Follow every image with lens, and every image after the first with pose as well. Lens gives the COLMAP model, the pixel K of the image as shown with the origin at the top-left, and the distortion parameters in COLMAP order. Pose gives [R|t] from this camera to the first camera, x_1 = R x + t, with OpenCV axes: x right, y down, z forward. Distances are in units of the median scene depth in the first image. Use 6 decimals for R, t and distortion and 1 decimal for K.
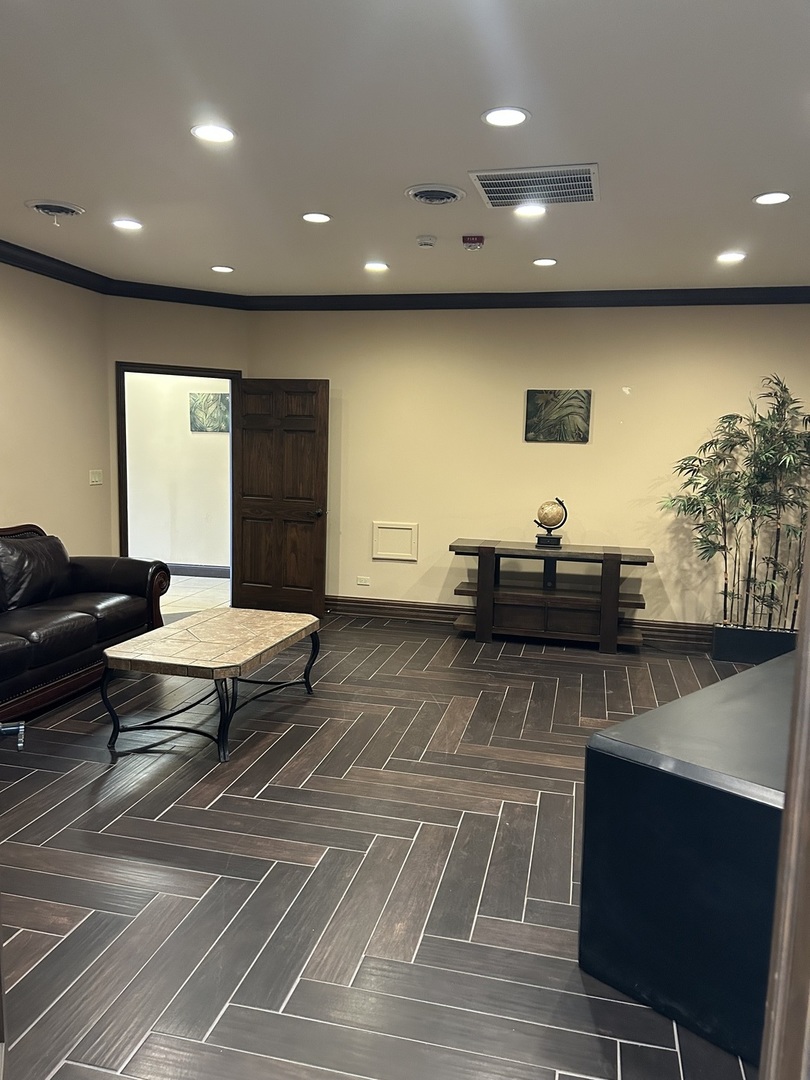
lens RADIAL K [[811.7, 0, 399.0], [0, 811.7, 544.5], [0, 0, 1]] dist [0.010976, -0.037554]
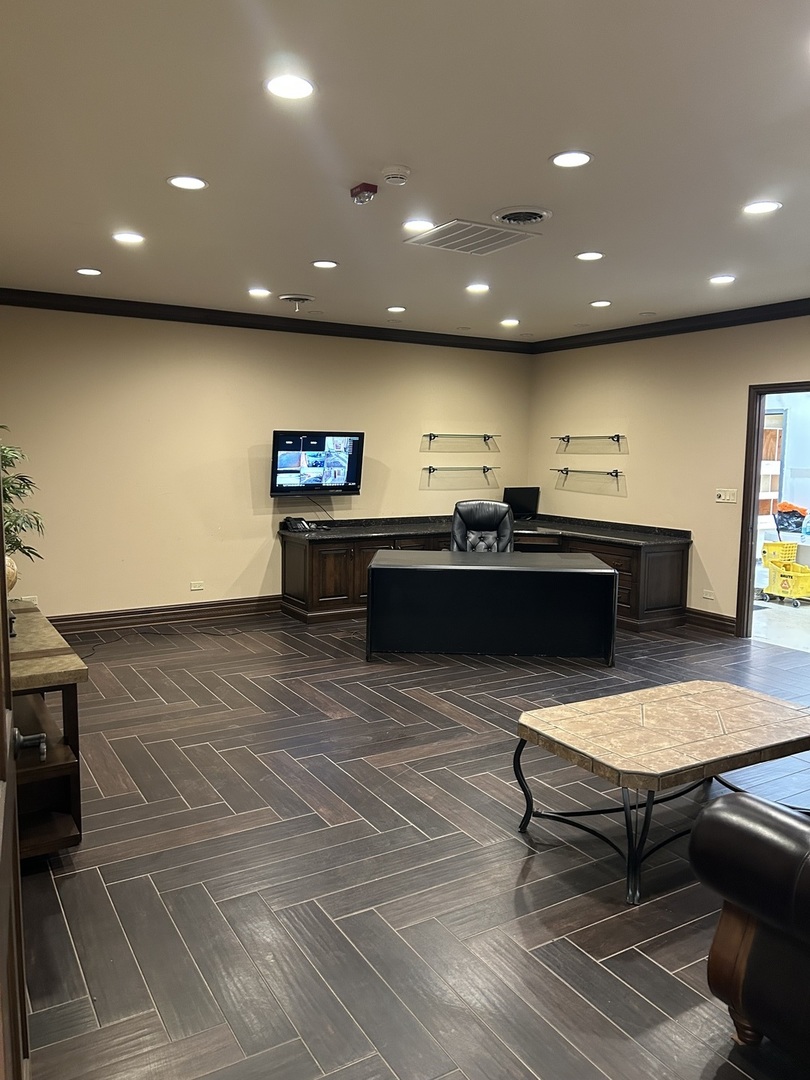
lens RADIAL K [[811.7, 0, 398.6], [0, 811.7, 535.2], [0, 0, 1]] dist [0.010976, -0.037554]
pose [[-0.696399, -0.113077, 0.708690, -0.575558], [0.068588, 0.972501, 0.222568, -0.252422], [-0.714370, 0.203604, -0.669493, 1.732157]]
